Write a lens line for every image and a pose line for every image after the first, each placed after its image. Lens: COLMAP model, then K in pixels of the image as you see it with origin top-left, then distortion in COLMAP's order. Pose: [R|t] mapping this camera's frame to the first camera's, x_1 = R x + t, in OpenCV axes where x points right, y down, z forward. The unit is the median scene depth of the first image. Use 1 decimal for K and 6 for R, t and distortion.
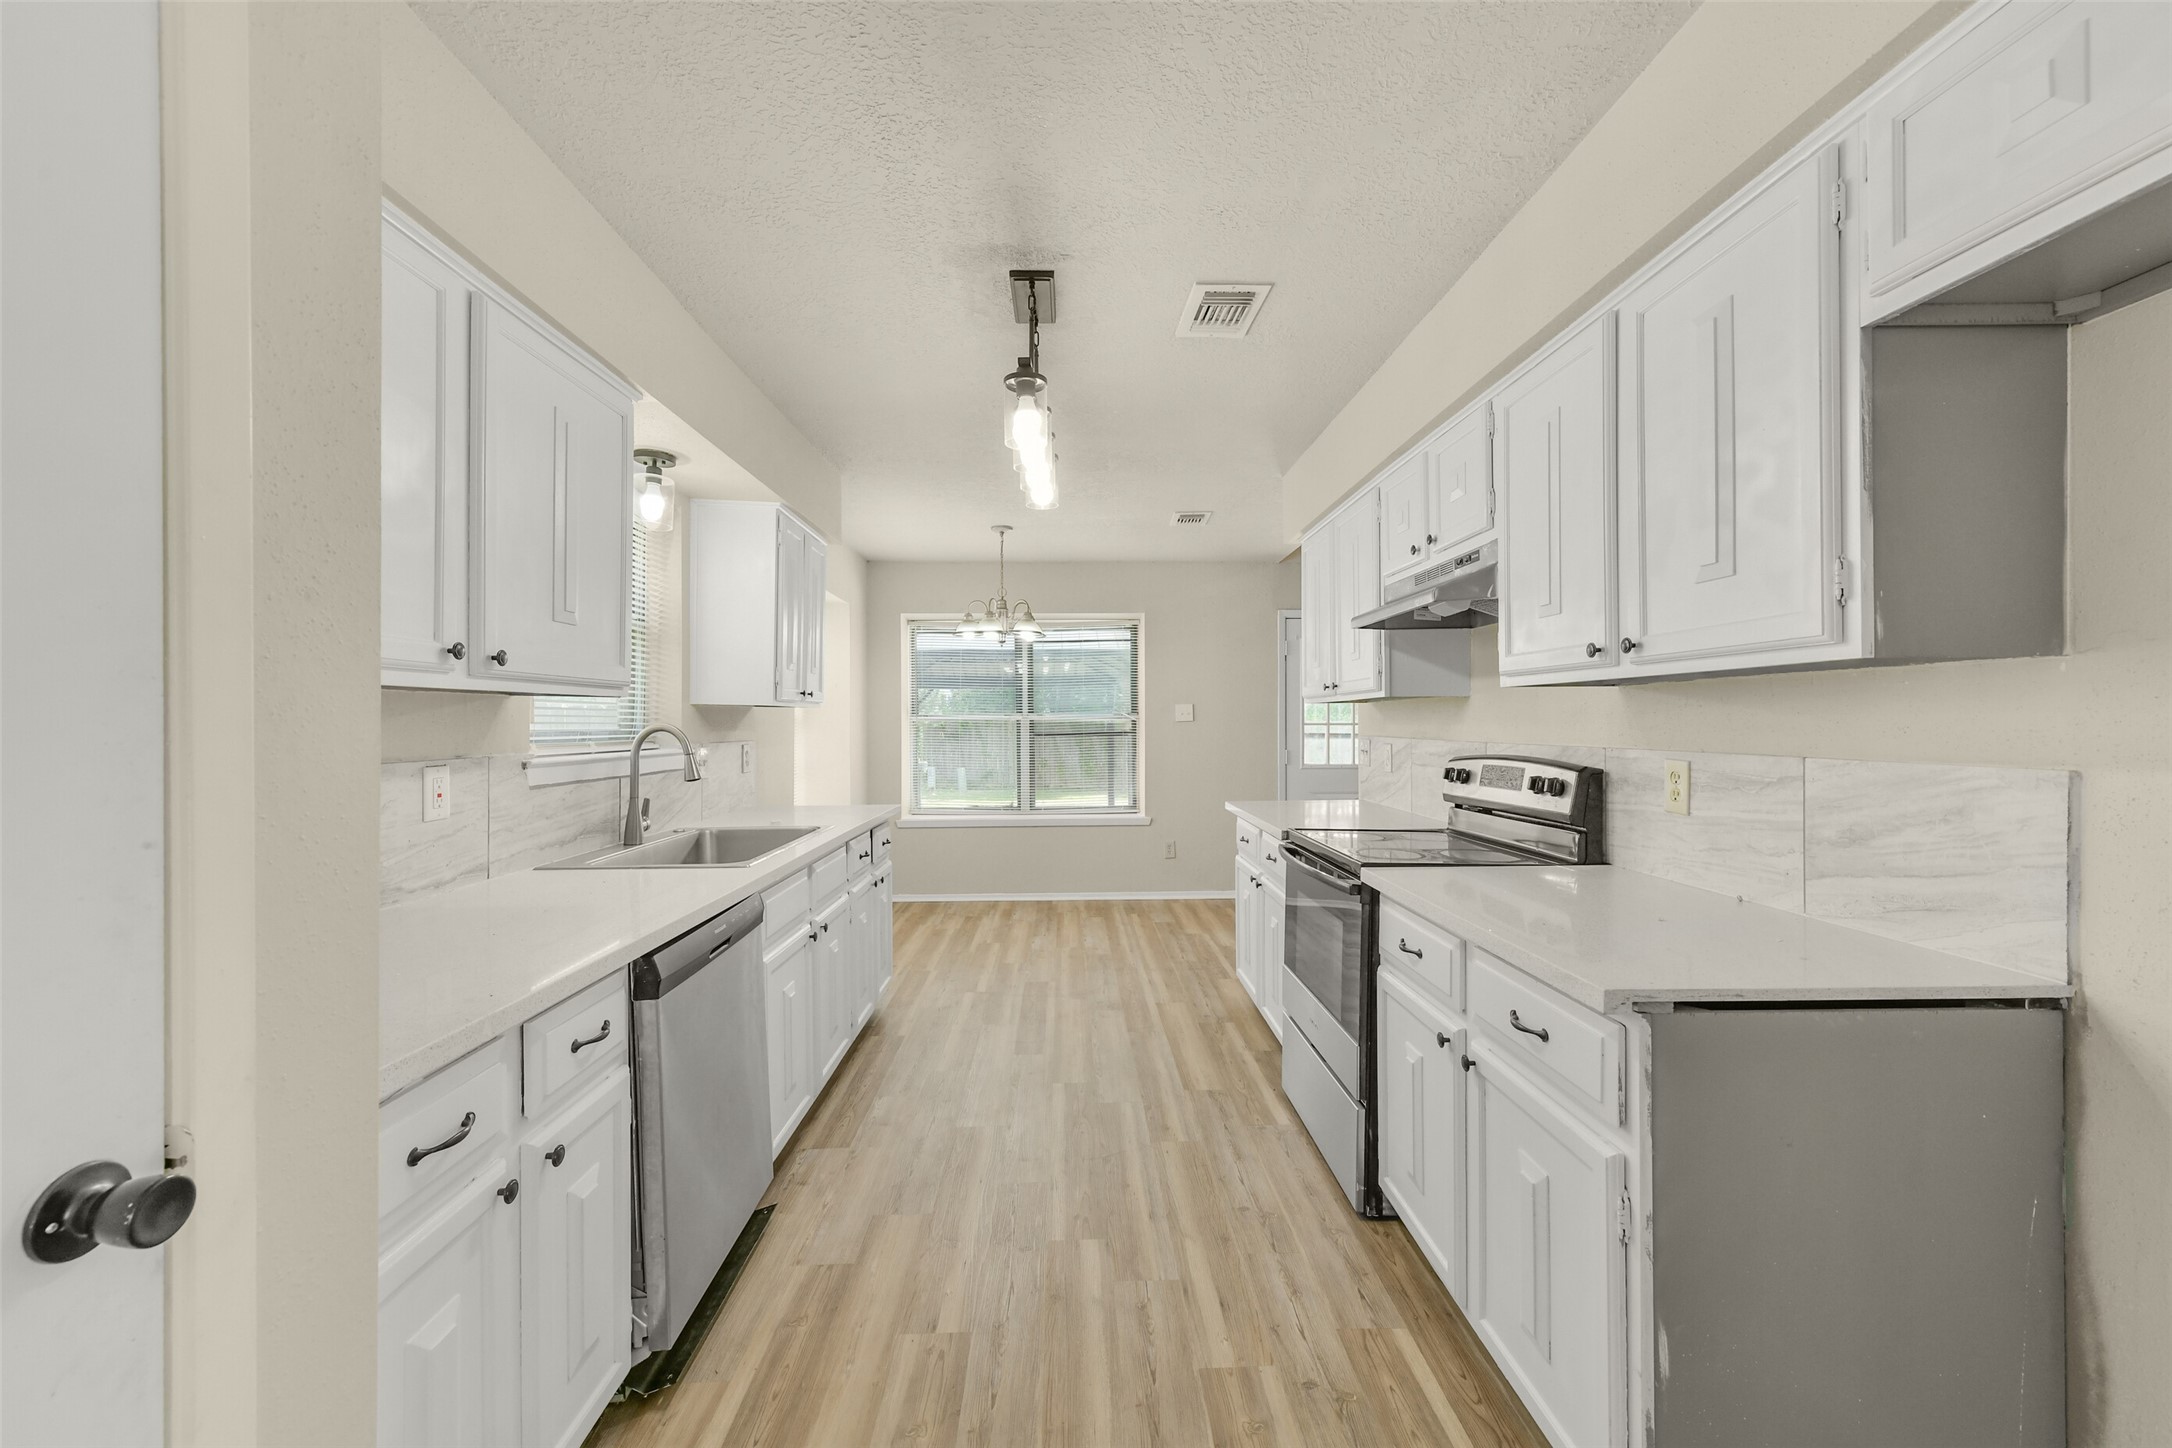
lens RADIAL K [[844.3, 0, 1090.8], [0, 844.3, 724.9], [0, 0, 1]] dist [0.001619, 0.000096]
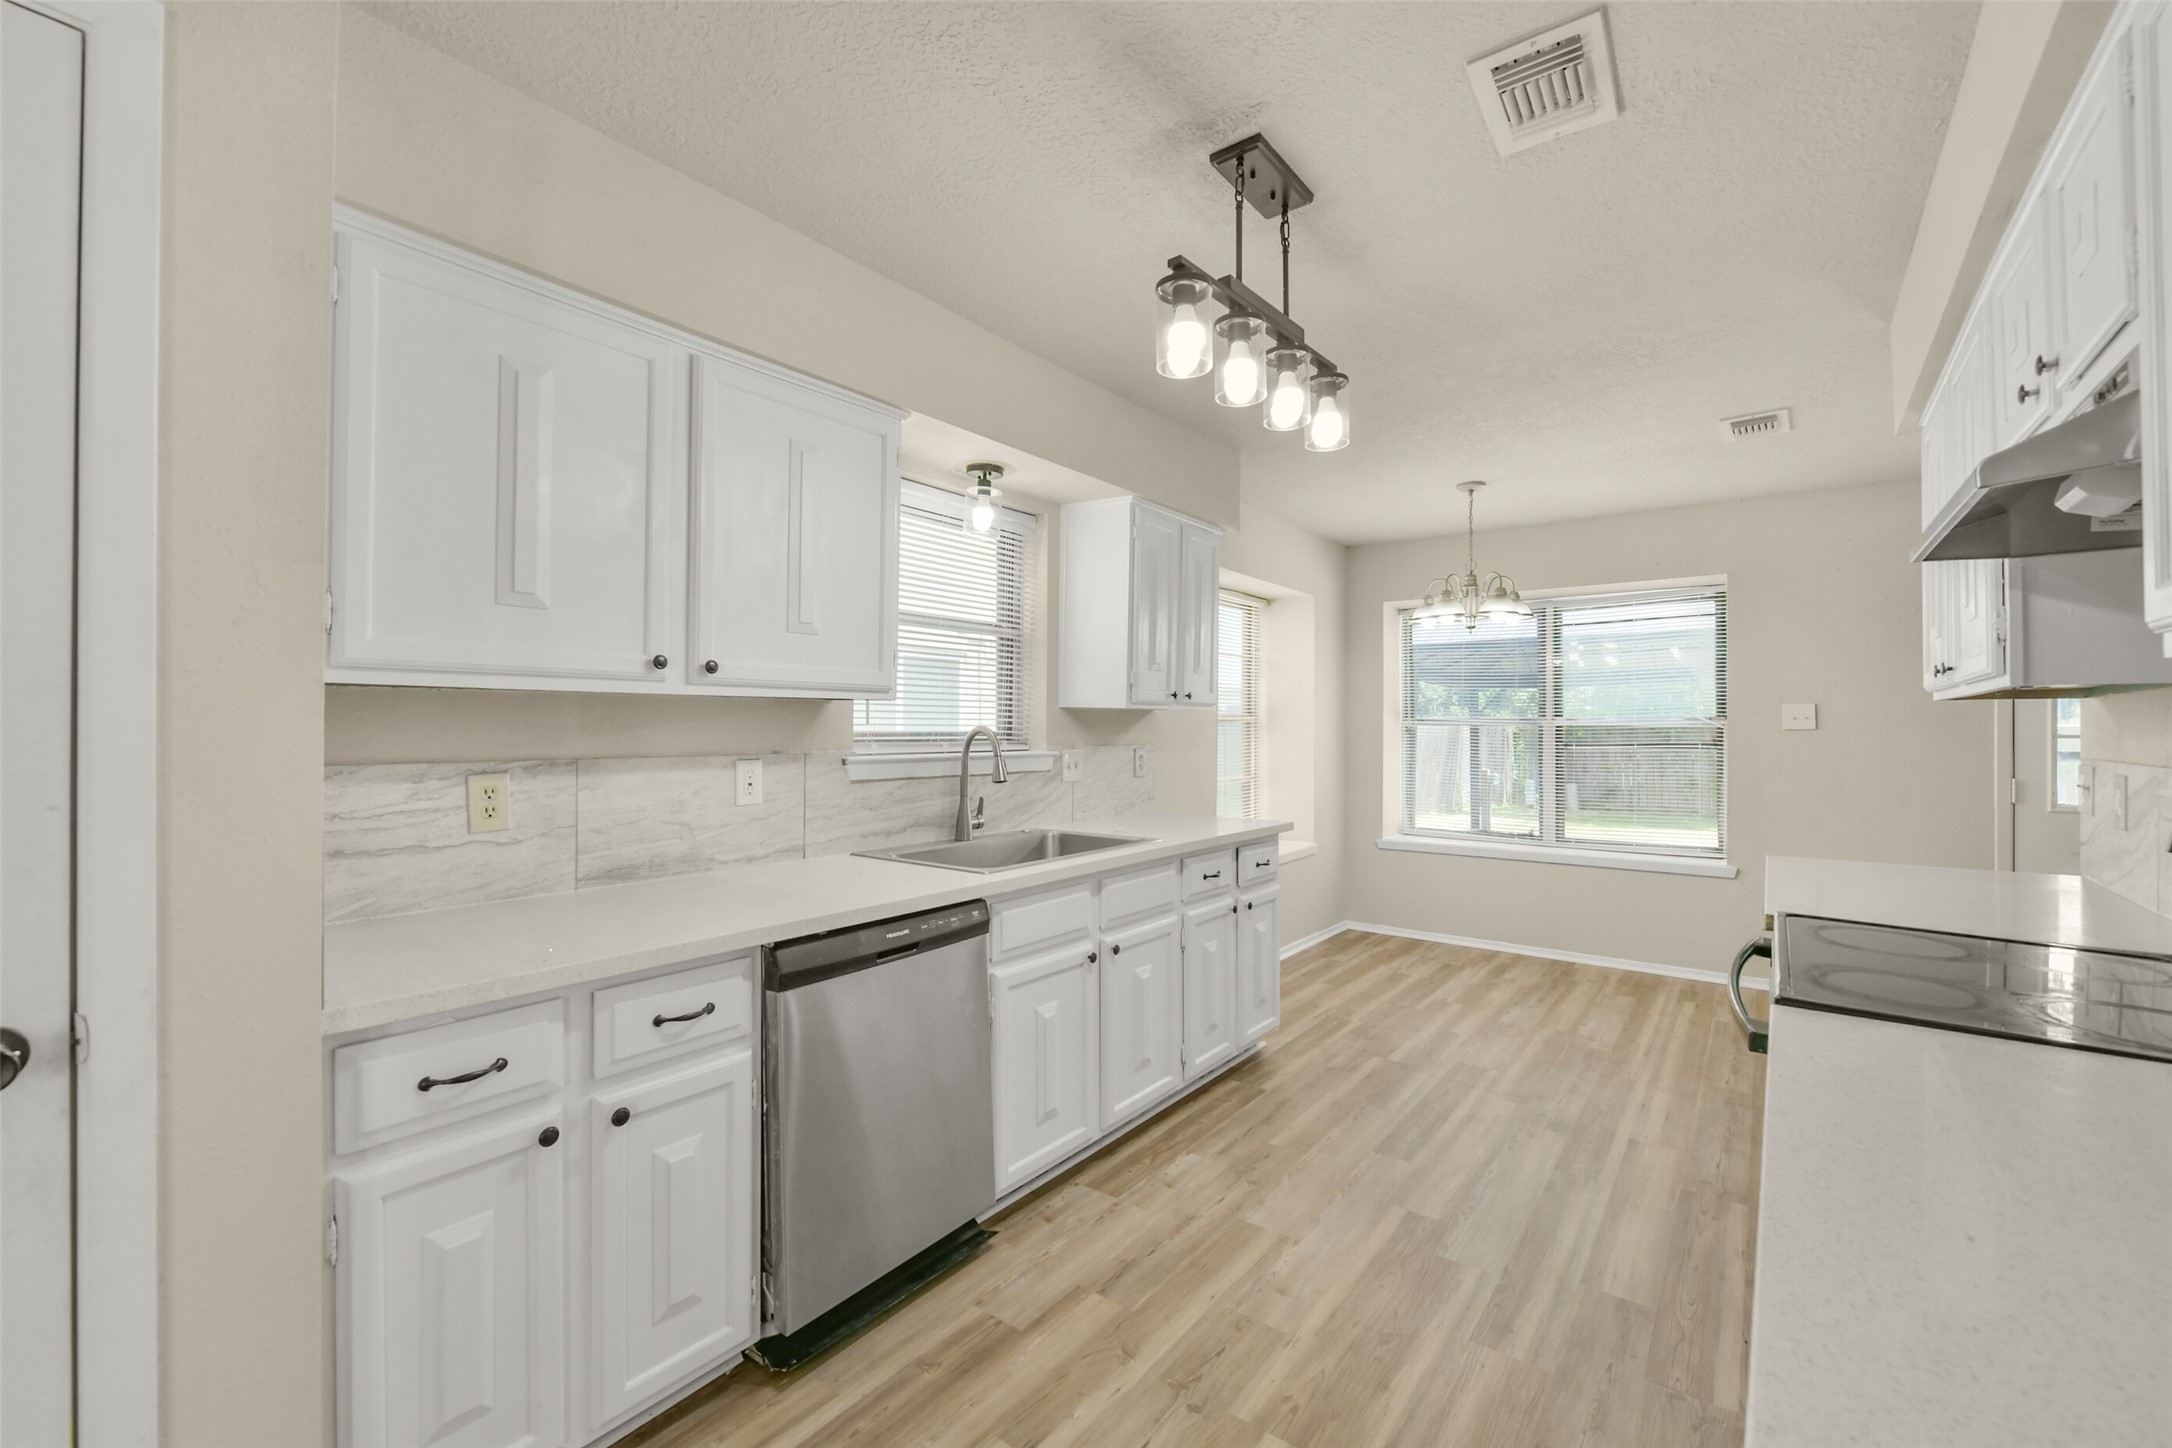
lens RADIAL K [[887.7, 0, 1092.5], [0, 887.7, 722.3], [0, 0, 1]] dist [-0.005727, -0.000444]
pose [[0.775124, 0.005506, -0.631786, 0.283733], [-0.010477, 0.999937, -0.004139, -0.002952], [0.631723, 0.009827, 0.775132, 0.242599]]
